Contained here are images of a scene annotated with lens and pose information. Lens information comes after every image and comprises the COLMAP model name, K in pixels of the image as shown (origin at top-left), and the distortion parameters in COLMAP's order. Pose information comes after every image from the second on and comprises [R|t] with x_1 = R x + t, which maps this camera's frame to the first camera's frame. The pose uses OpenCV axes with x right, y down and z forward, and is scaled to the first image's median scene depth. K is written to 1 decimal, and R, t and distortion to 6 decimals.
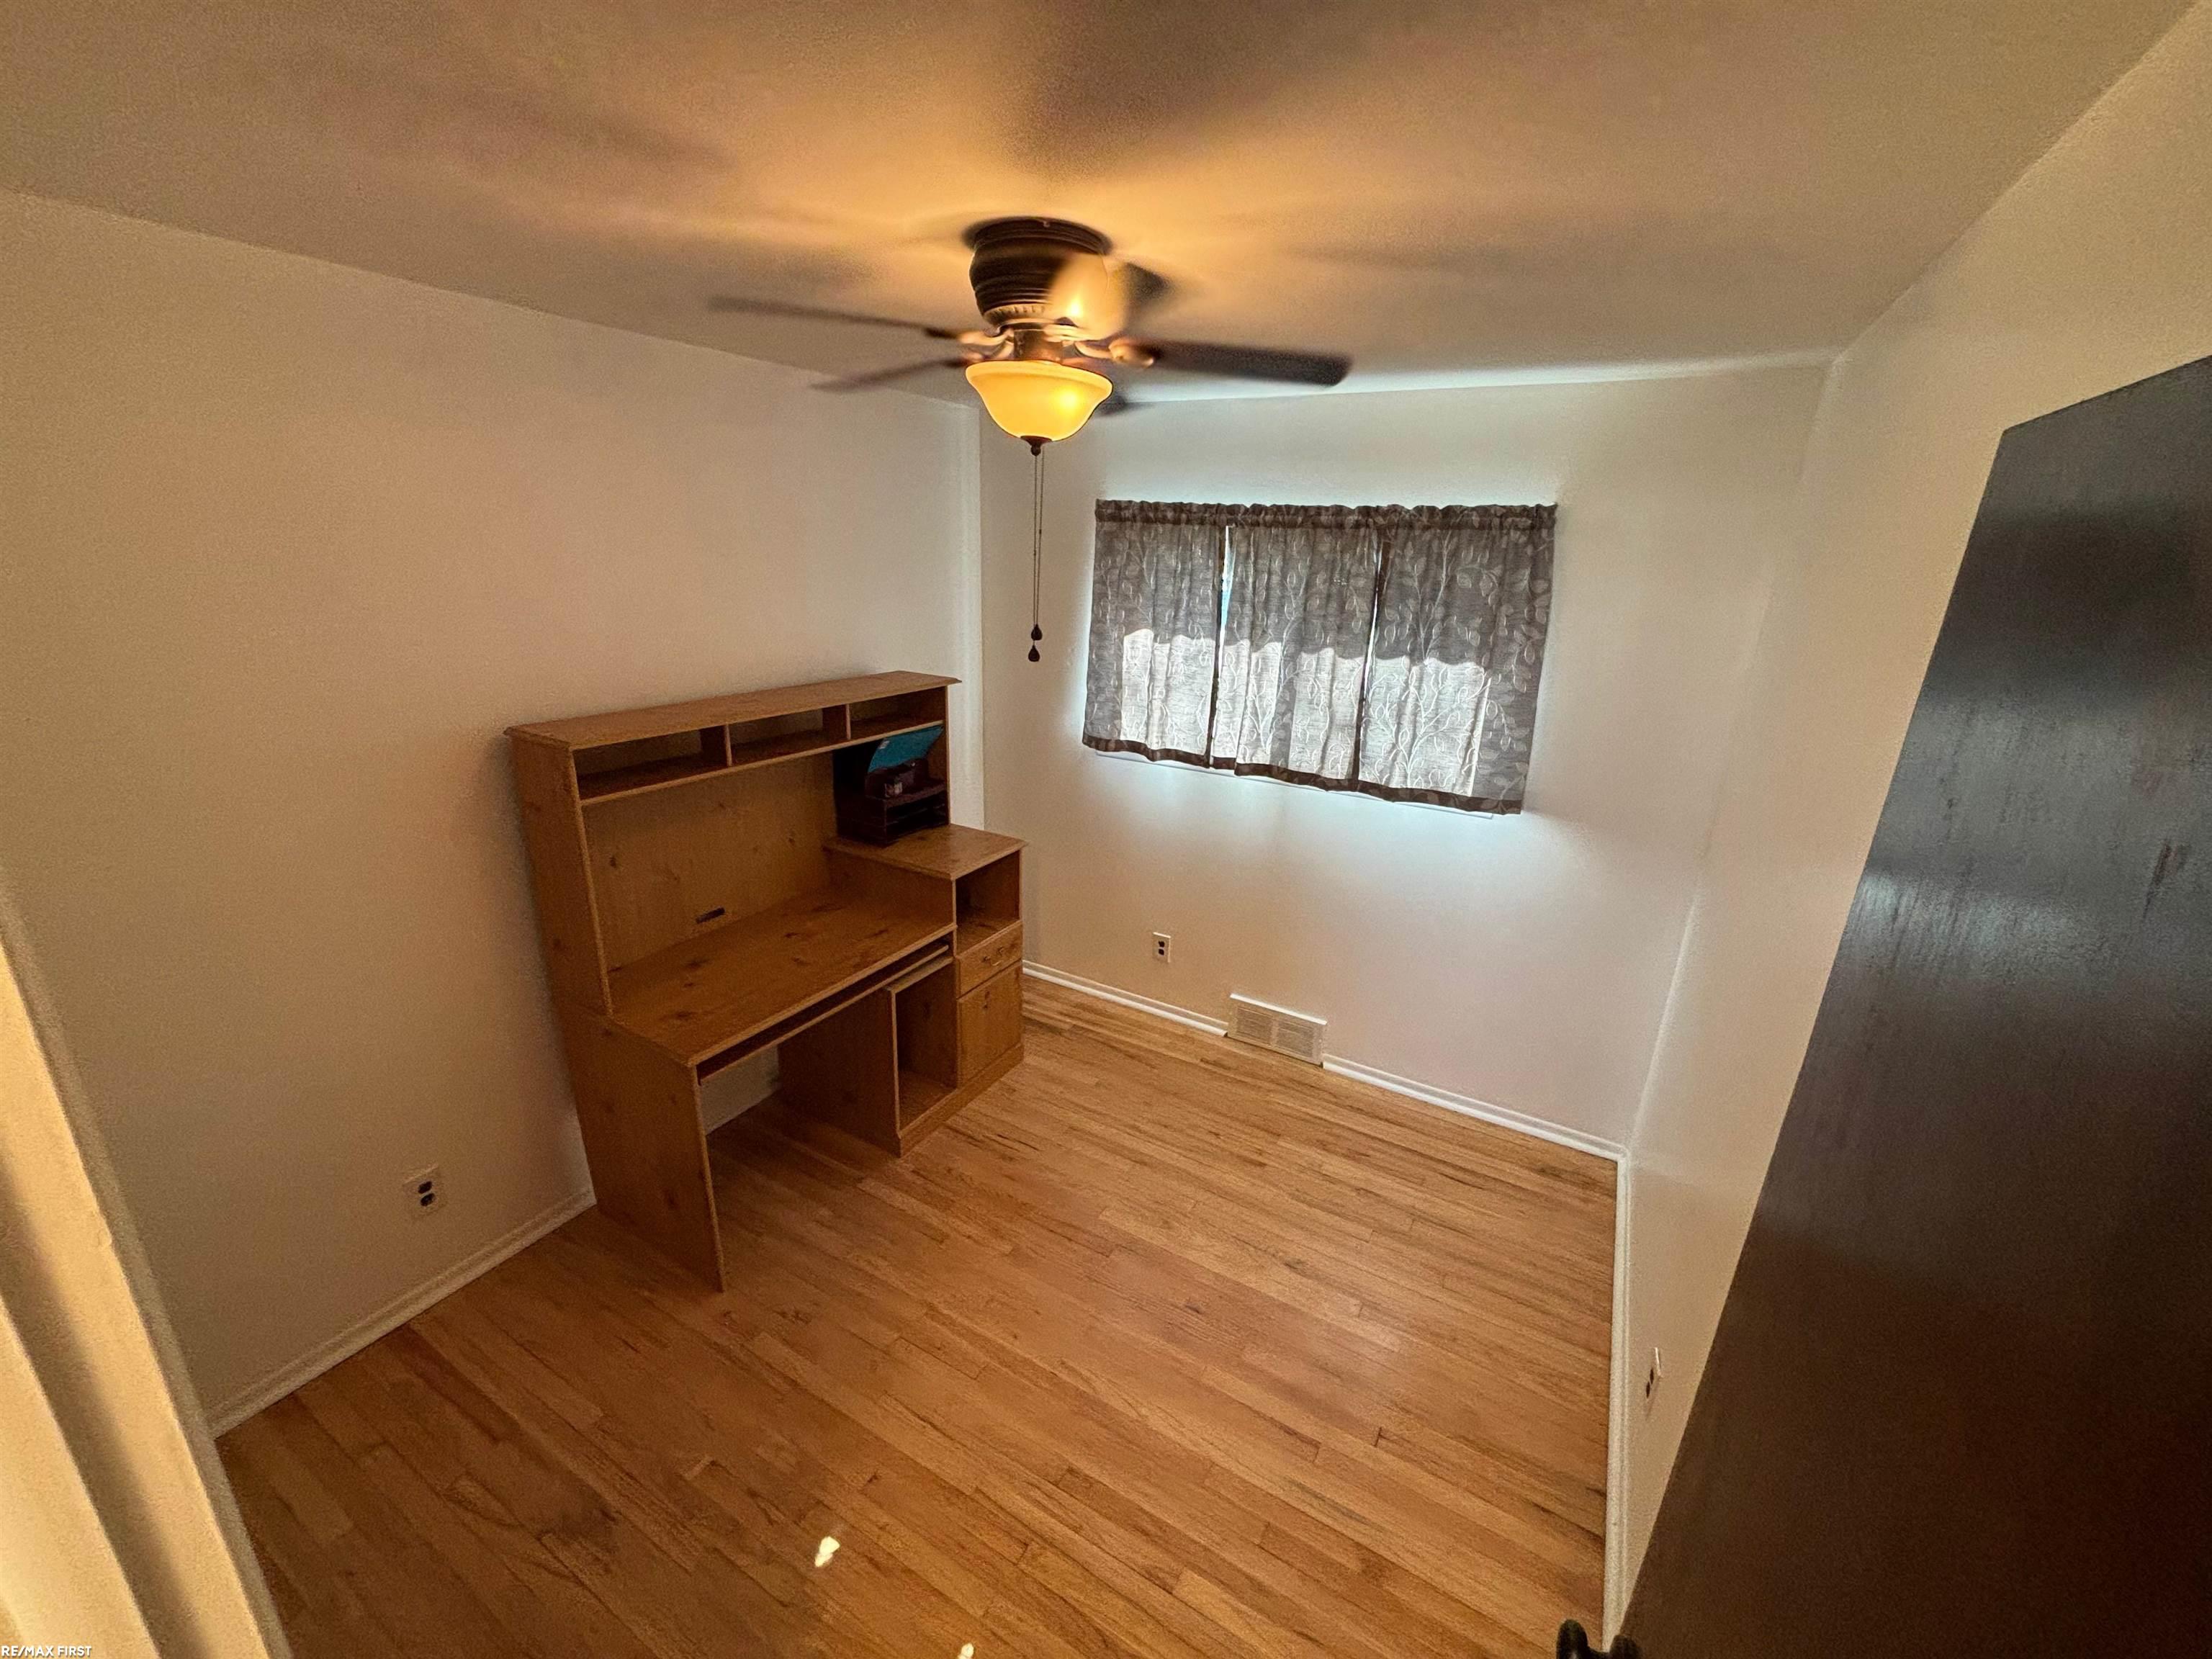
lens RADIAL K [[890.8, 0, 1102.7], [0, 890.8, 831.7], [0, 0, 1]] dist [-0.003965, -0.000186]
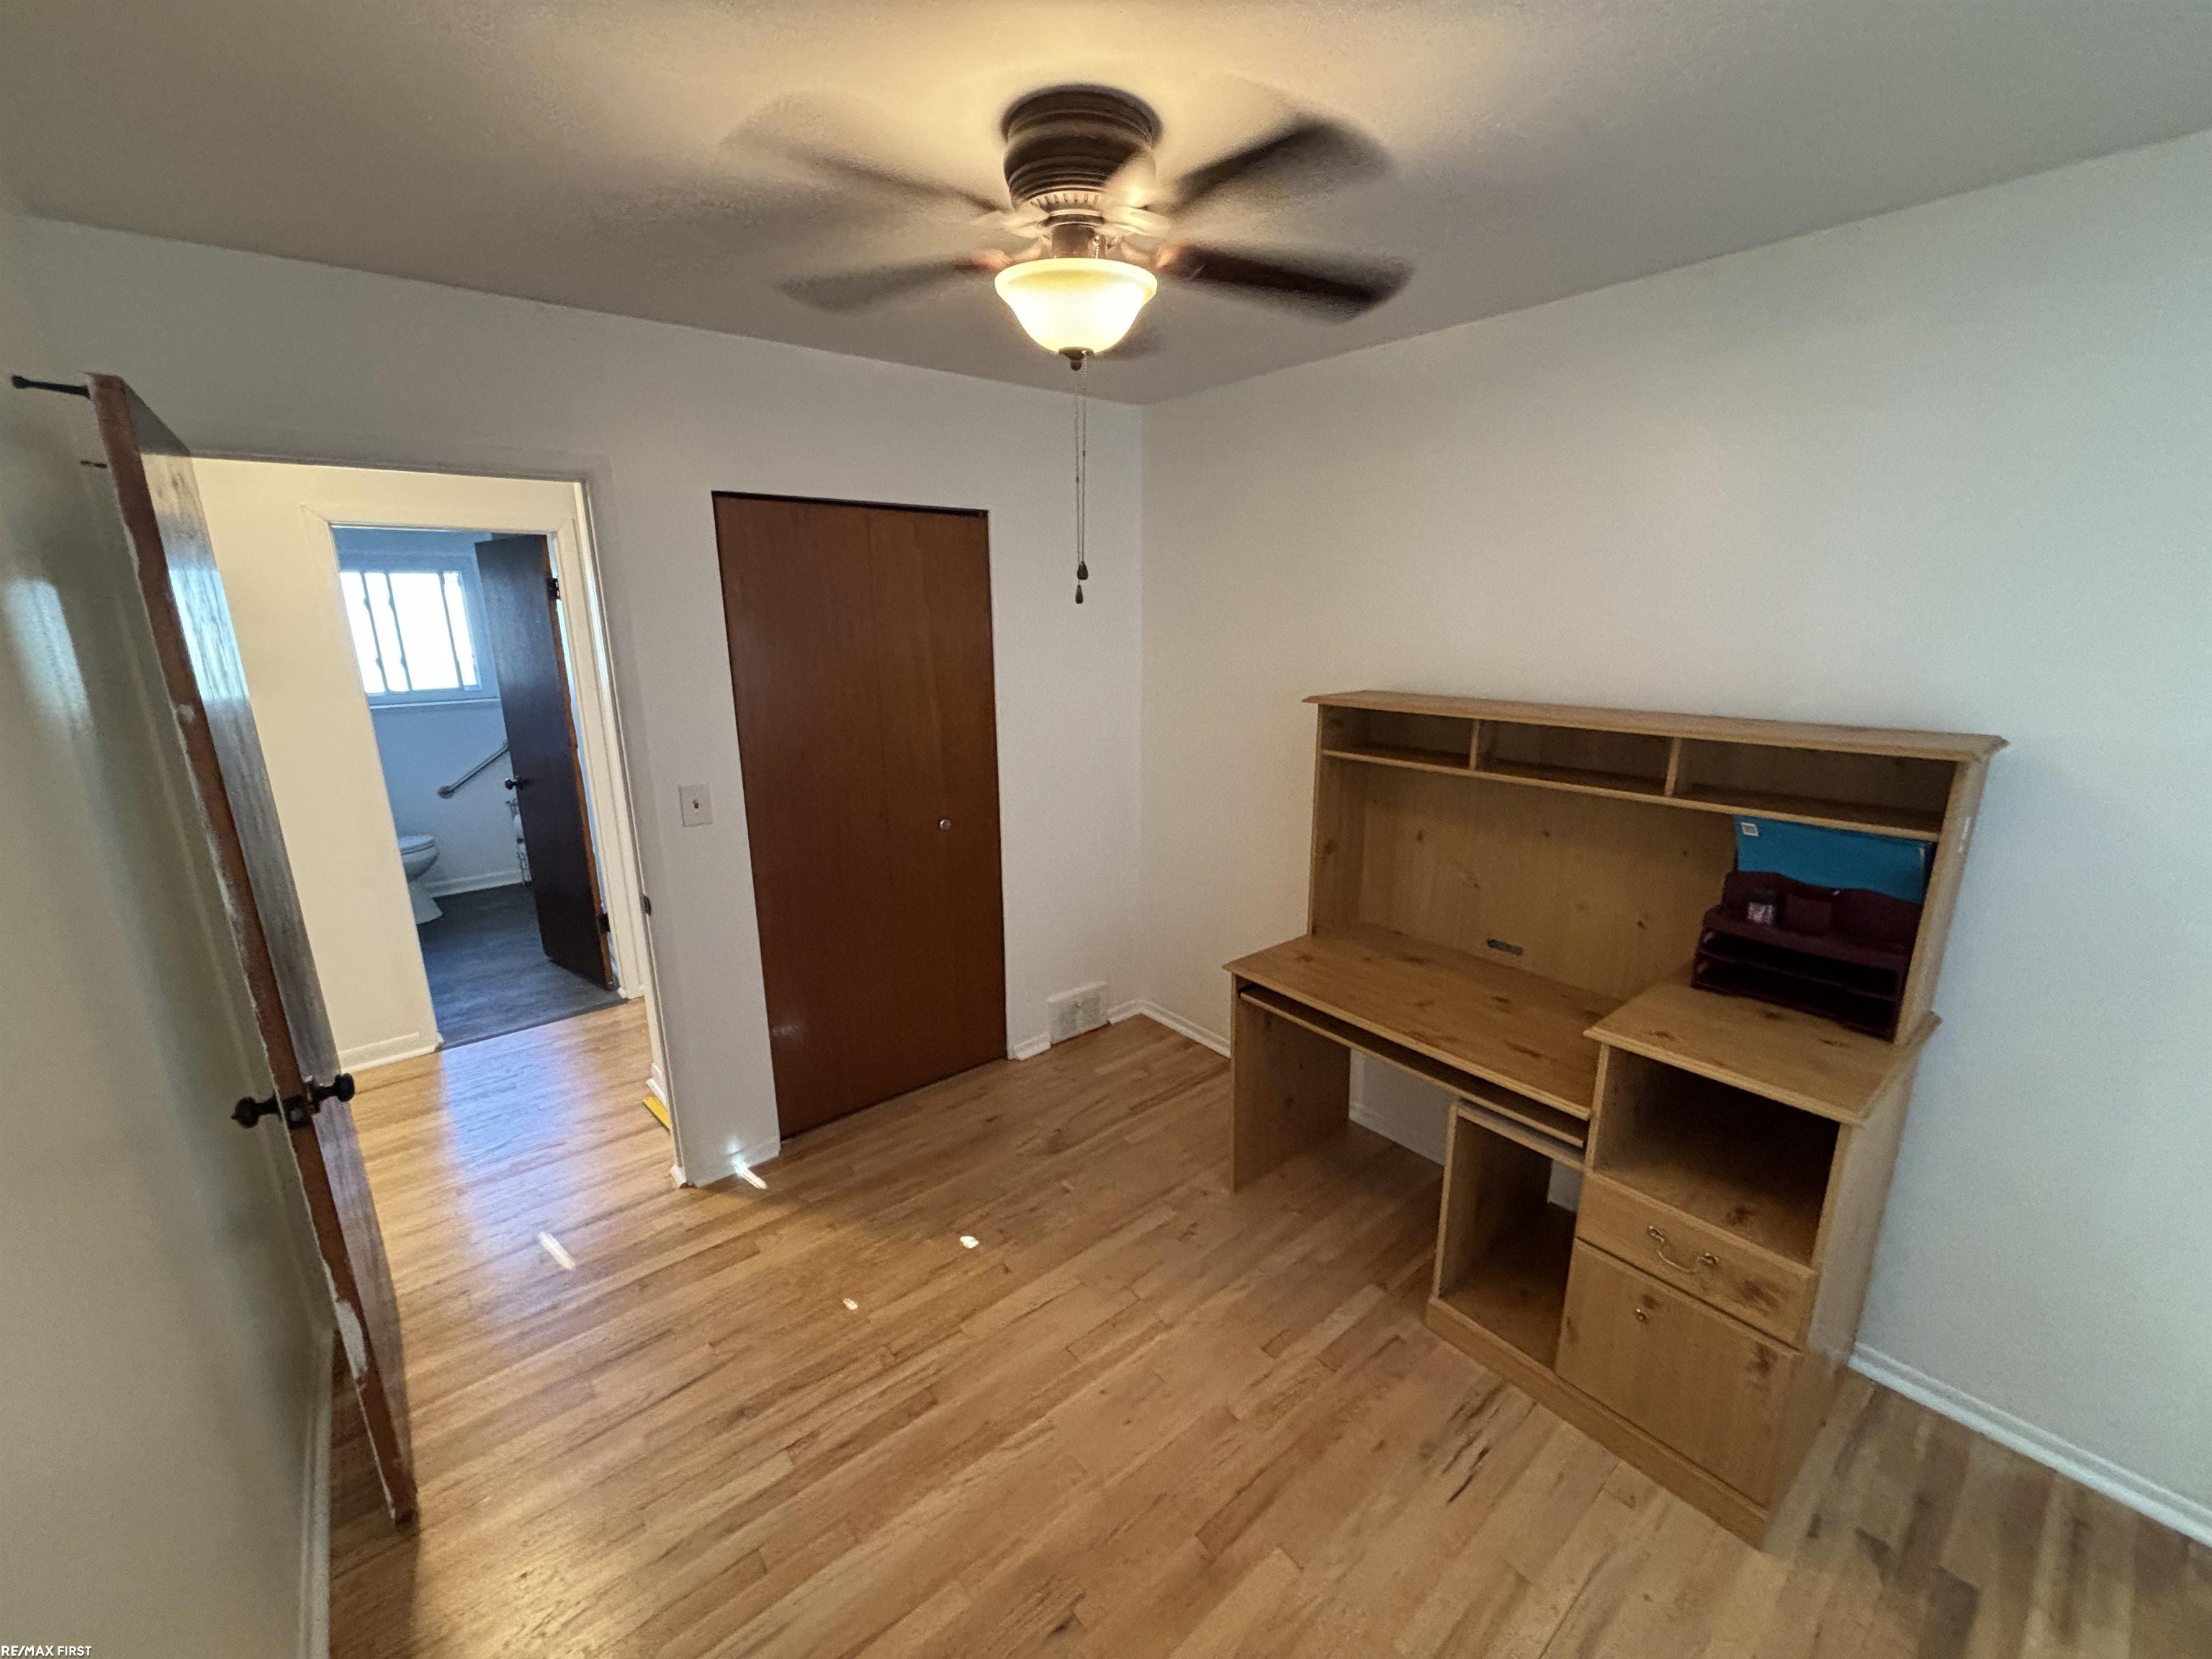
lens RADIAL K [[890.8, 0, 1110.0], [0, 890.8, 838.4], [0, 0, 1]] dist [-0.003965, -0.000186]
pose [[-0.349332, 0.207875, -0.913649, 0.682163], [-0.289842, 0.903284, 0.316337, -0.239477], [0.891043, 0.375321, -0.255296, 1.189993]]
